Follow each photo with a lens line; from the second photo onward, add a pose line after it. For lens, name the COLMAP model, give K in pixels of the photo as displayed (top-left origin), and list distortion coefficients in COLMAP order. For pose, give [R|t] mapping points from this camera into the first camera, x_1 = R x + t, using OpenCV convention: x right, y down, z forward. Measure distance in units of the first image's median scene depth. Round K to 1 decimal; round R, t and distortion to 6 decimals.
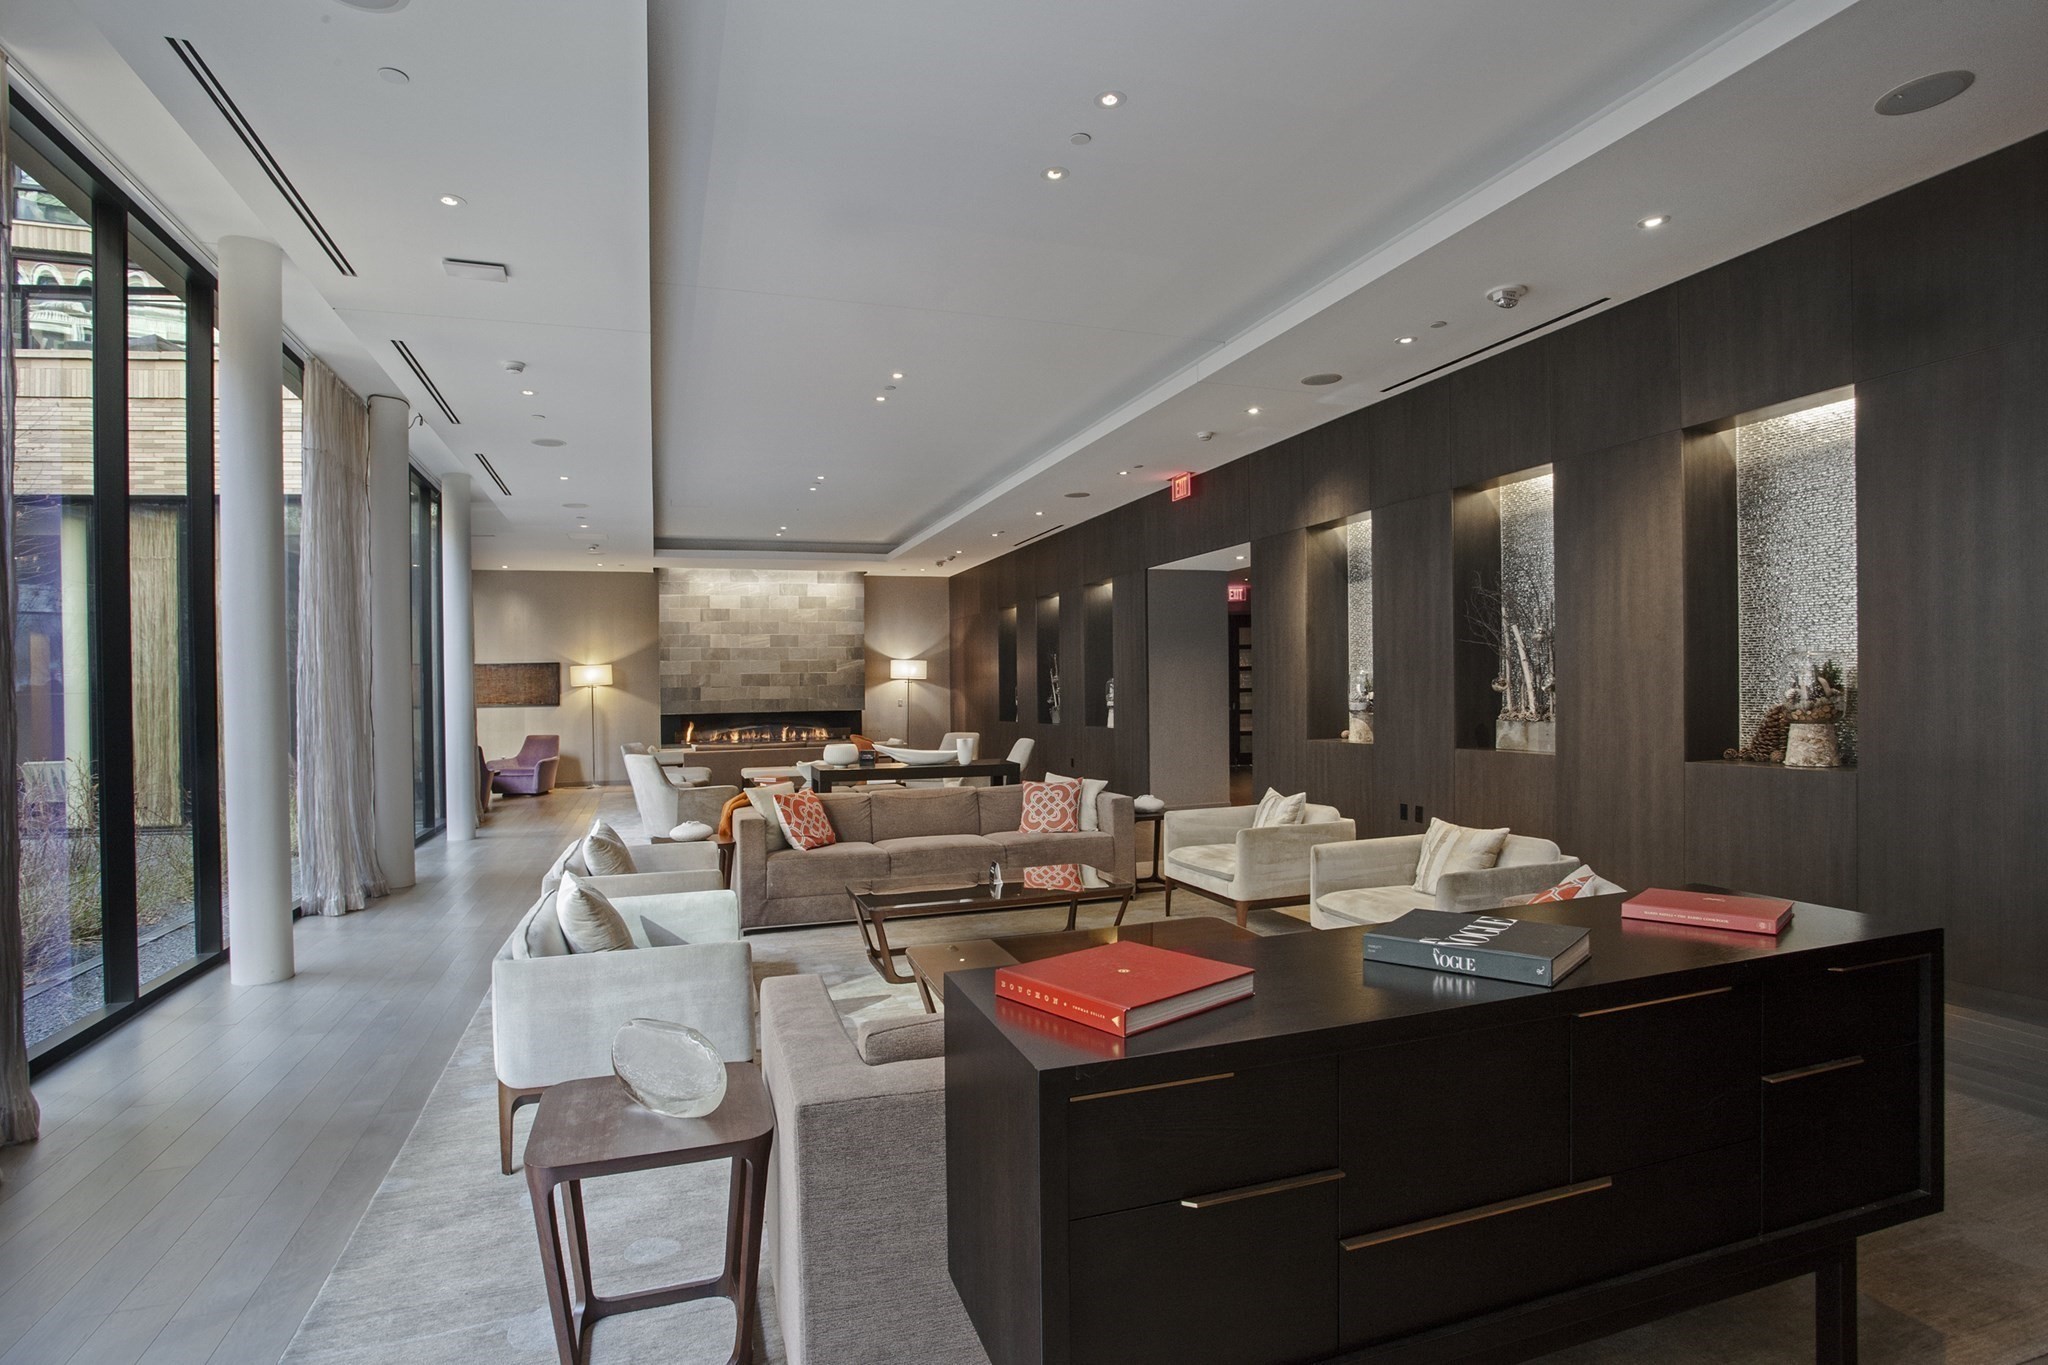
lens RADIAL K [[1018.8, 0, 1024.5], [0, 1018.8, 693.1], [0, 0, 1]] dist [-0.016514, 0.000993]
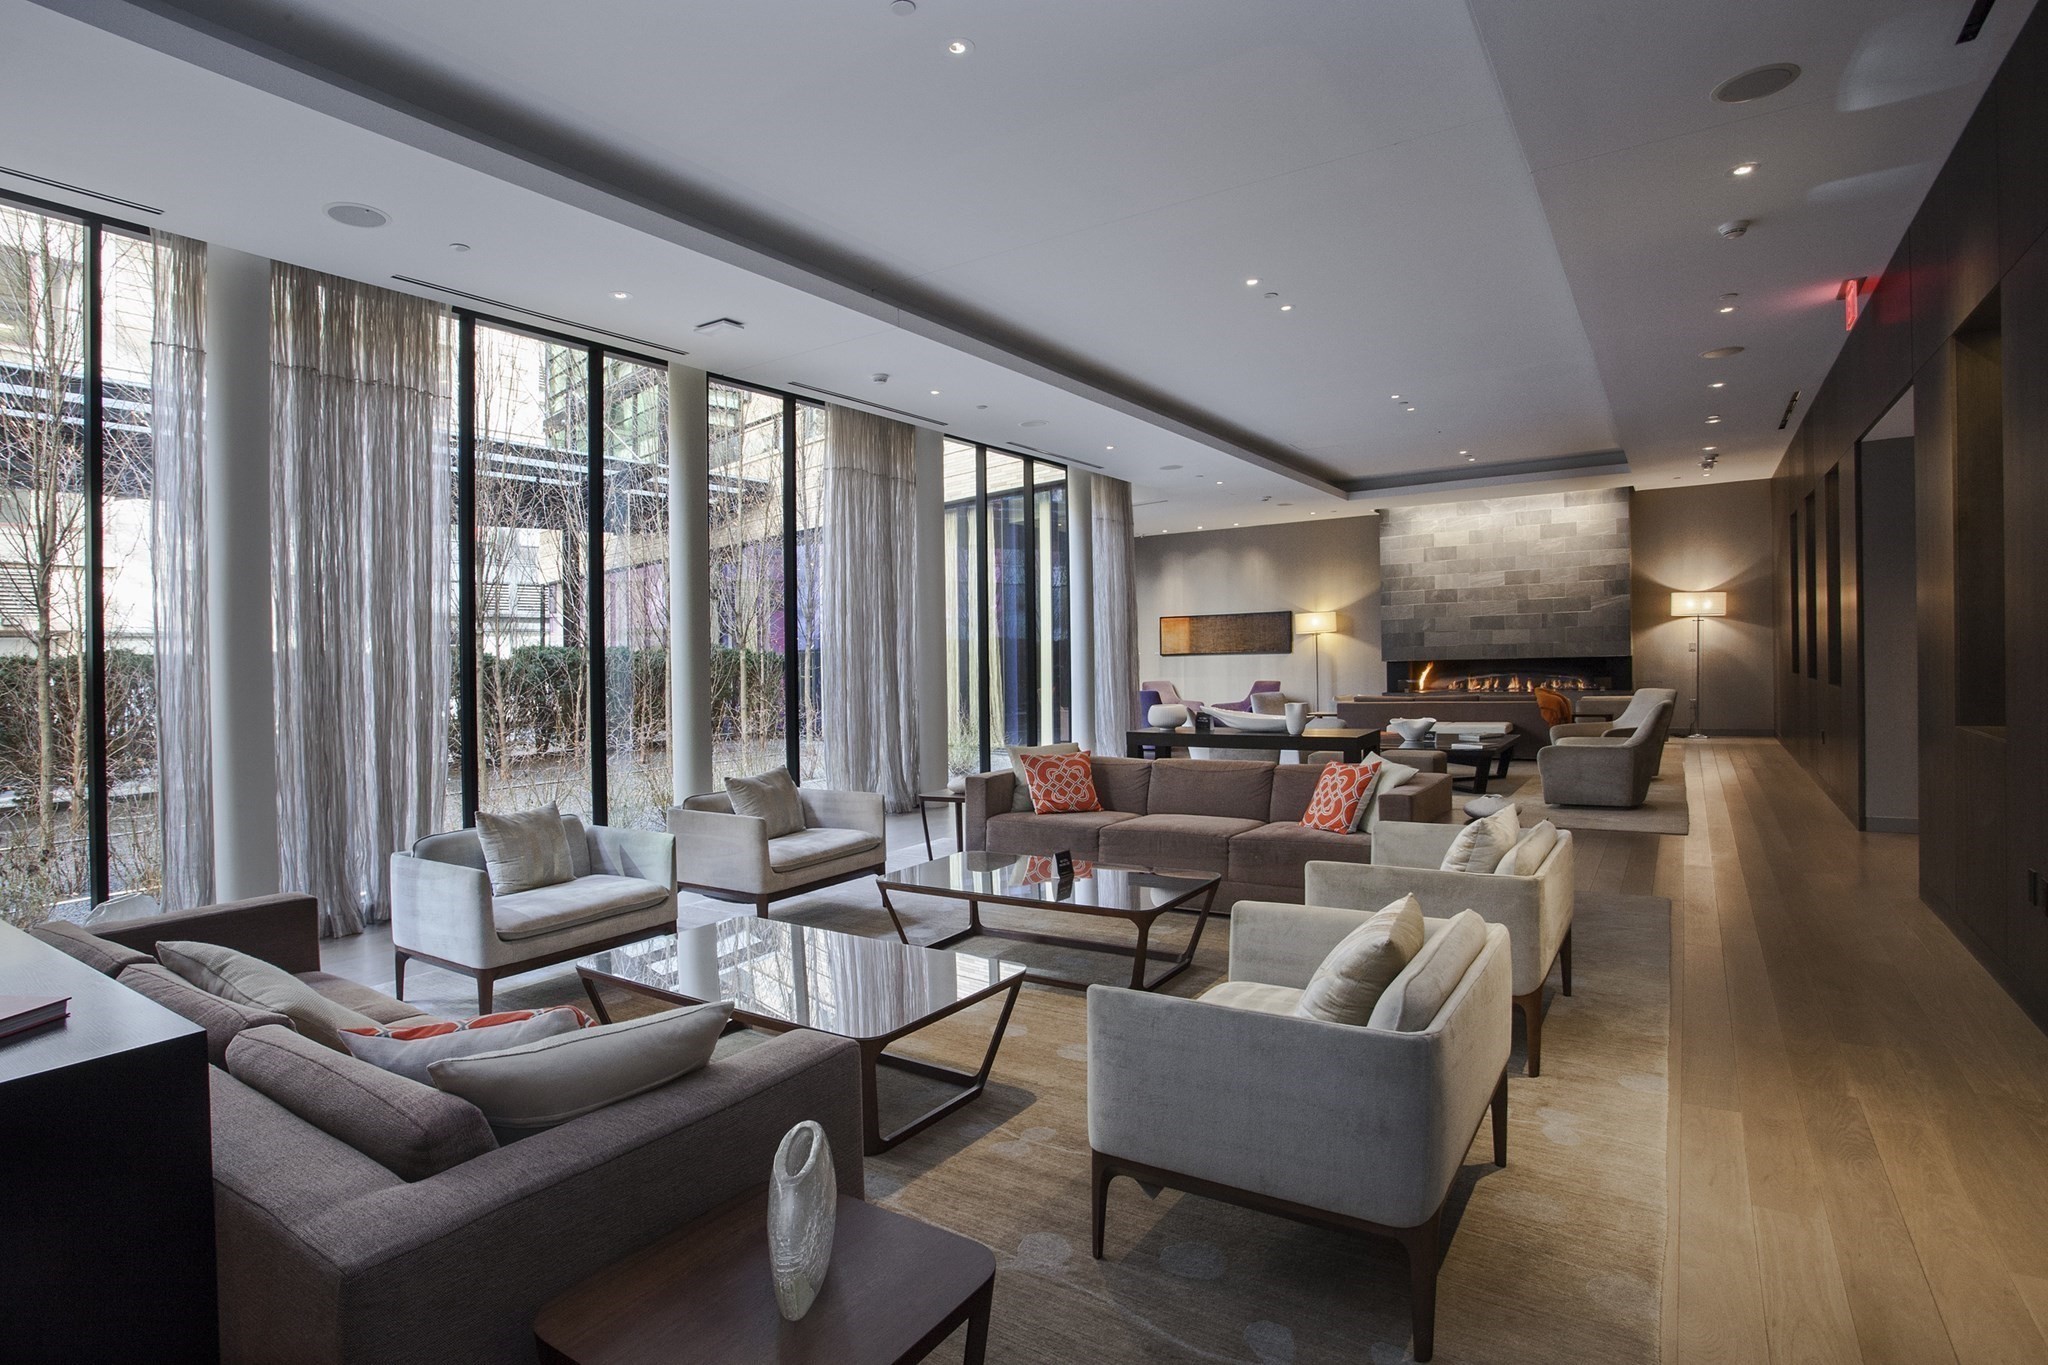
lens RADIAL K [[1018.8, 0, 1041.2], [0, 1018.8, 651.1], [0, 0, 1]] dist [-0.016514, 0.000993]
pose [[0.648070, -0.002270, -0.761577, 0.164815], [0.015083, 0.999838, 0.009854, -0.002849], [0.761431, -0.017873, 0.647999, 0.120990]]
